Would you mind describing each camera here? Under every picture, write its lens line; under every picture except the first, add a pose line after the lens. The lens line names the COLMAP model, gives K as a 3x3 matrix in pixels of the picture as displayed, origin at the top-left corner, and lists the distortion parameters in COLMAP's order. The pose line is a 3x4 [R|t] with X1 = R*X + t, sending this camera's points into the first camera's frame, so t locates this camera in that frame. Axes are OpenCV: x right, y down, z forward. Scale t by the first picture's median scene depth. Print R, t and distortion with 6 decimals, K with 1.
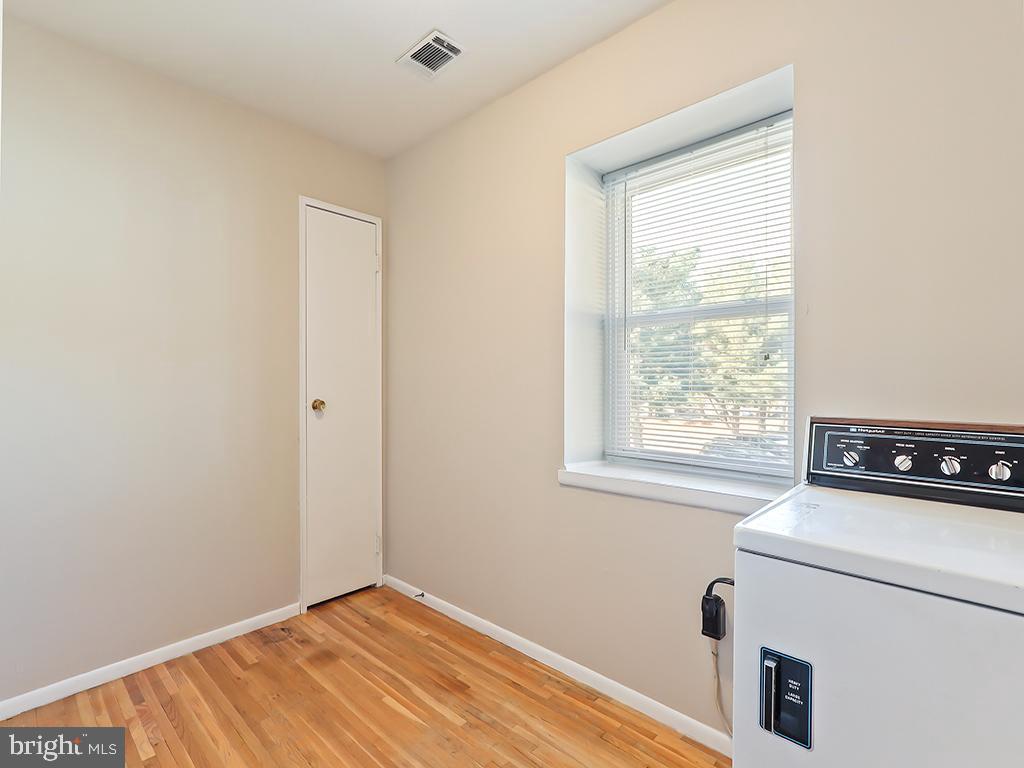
lens RADIAL K [[484.4, 0, 514.8], [0, 484.4, 388.6], [0, 0, 1]] dist [0.005842, -0.000225]
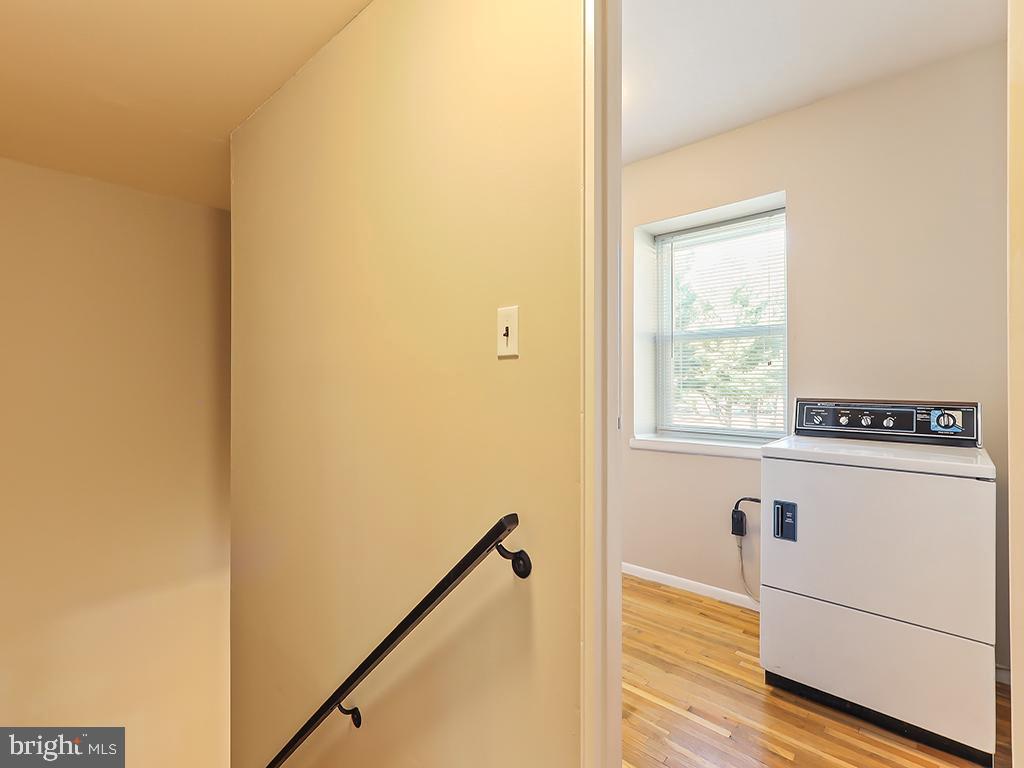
lens RADIAL K [[484.4, 0, 520.0], [0, 484.4, 383.0], [0, 0, 1]] dist [0.005842, -0.000225]
pose [[0.999716, -0.001776, 0.023756, -0.350746], [0.001940, 0.999974, -0.006881, 0.009582], [-0.023743, 0.006926, 0.999694, -0.592271]]
